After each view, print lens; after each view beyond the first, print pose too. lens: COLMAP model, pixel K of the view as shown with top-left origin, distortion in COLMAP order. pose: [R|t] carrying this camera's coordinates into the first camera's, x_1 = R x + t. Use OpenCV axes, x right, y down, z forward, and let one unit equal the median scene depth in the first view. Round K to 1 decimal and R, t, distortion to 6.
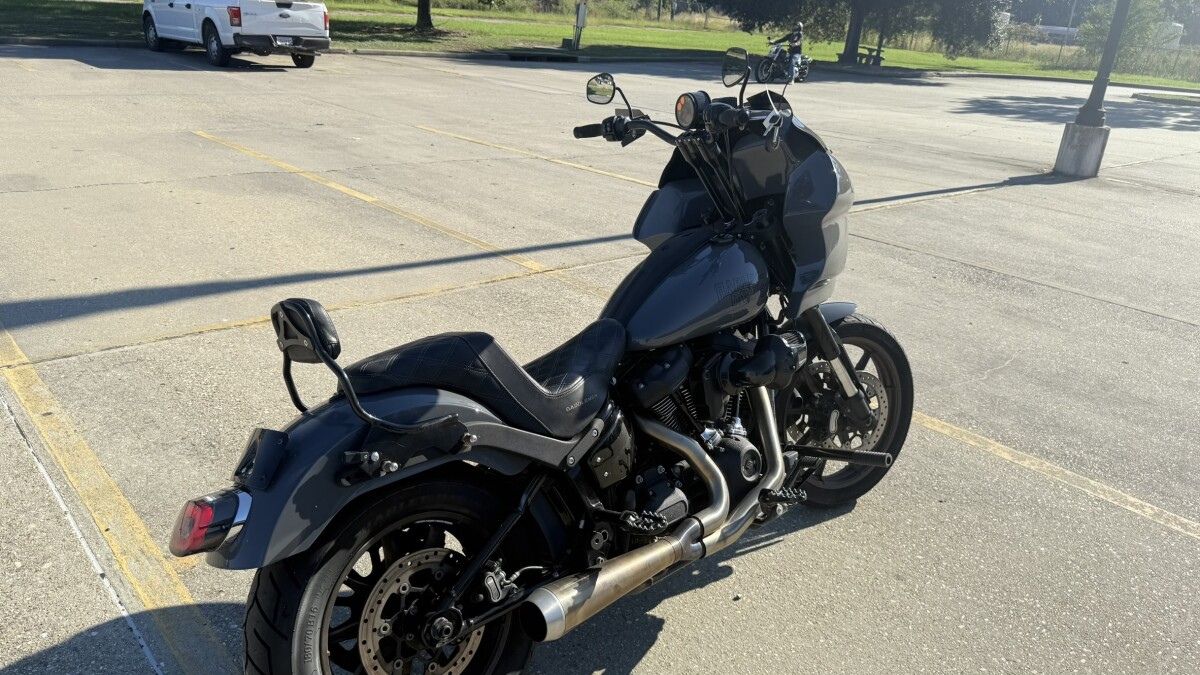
lens RADIAL K [[848.7, 0, 592.2], [0, 848.7, 335.2], [0, 0, 1]] dist [0.130337, -0.208493]
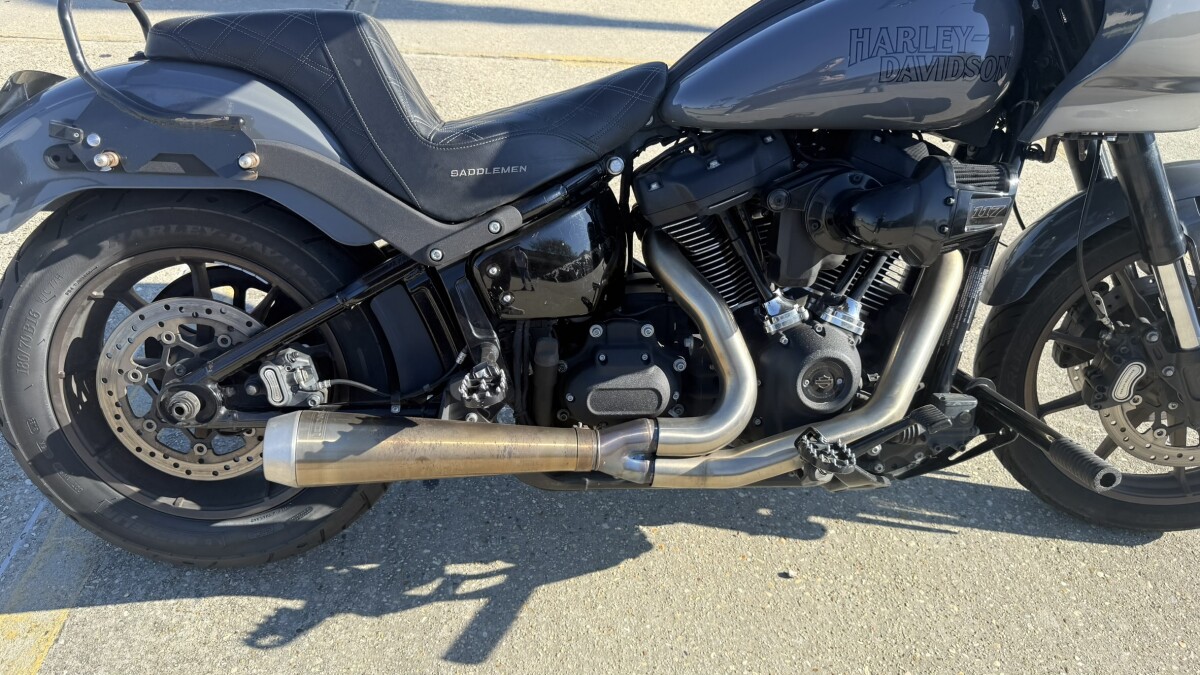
lens RADIAL K [[855.1, 0, 591.2], [0, 855.1, 332.7], [0, 0, 1]] dist [0.070234, -0.113294]
pose [[0.784357, 0.343342, -0.516623, 0.389712], [-0.226667, 0.933894, 0.276521, 0.001047], [0.577413, -0.099790, 0.810331, 0.522166]]
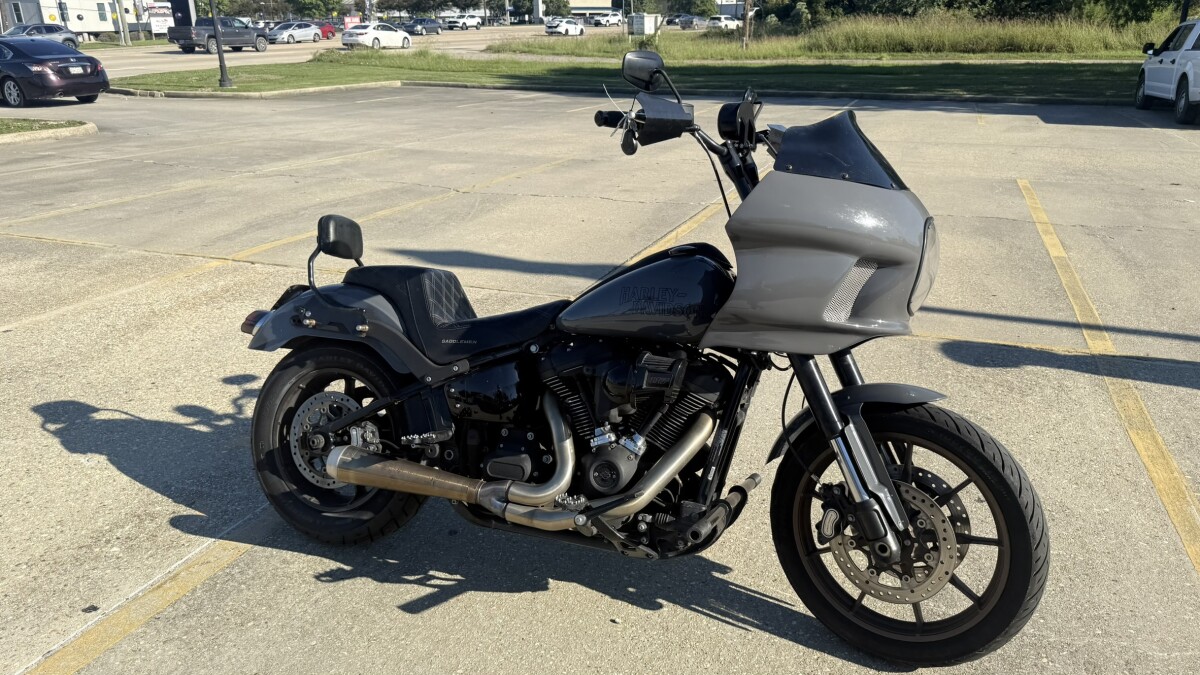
lens RADIAL K [[845.2, 0, 602.4], [0, 845.2, 323.3], [0, 0, 1]] dist [0.093549, -0.138718]
pose [[0.455421, 0.217661, -0.863259, 1.111614], [-0.284006, 0.954510, 0.090839, -0.115112], [0.843761, 0.203801, 0.496521, 0.544488]]
